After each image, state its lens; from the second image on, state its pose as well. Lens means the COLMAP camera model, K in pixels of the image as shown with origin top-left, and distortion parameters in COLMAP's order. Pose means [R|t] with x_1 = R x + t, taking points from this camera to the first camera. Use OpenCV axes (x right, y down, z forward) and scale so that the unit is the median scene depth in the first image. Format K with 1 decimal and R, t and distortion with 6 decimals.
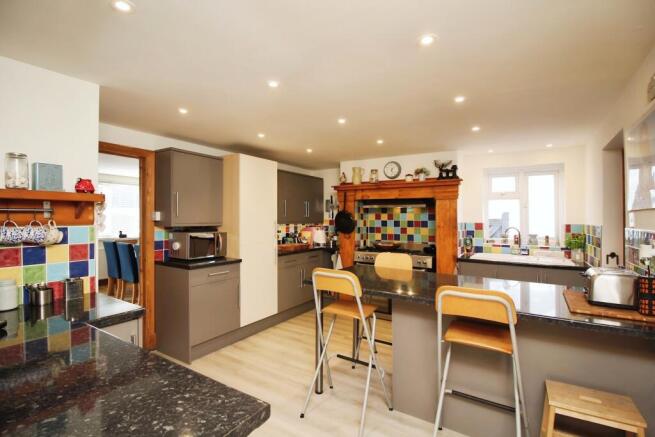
lens RADIAL K [[317.0, 0, 328.4], [0, 317.0, 217.7], [0, 0, 1]] dist [-0.002203, -0.000255]
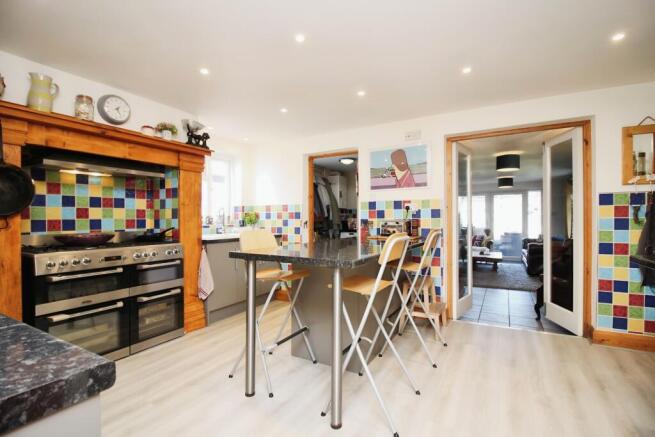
lens RADIAL K [[317.0, 0, 329.0], [0, 317.0, 216.4], [0, 0, 1]] dist [-0.002203, -0.000255]
pose [[-0.061690, 0.002692, 0.998092, -0.412562], [0.010567, 0.999942, -0.002044, 0.056683], [-0.998039, 0.010421, -0.061715, 0.609885]]
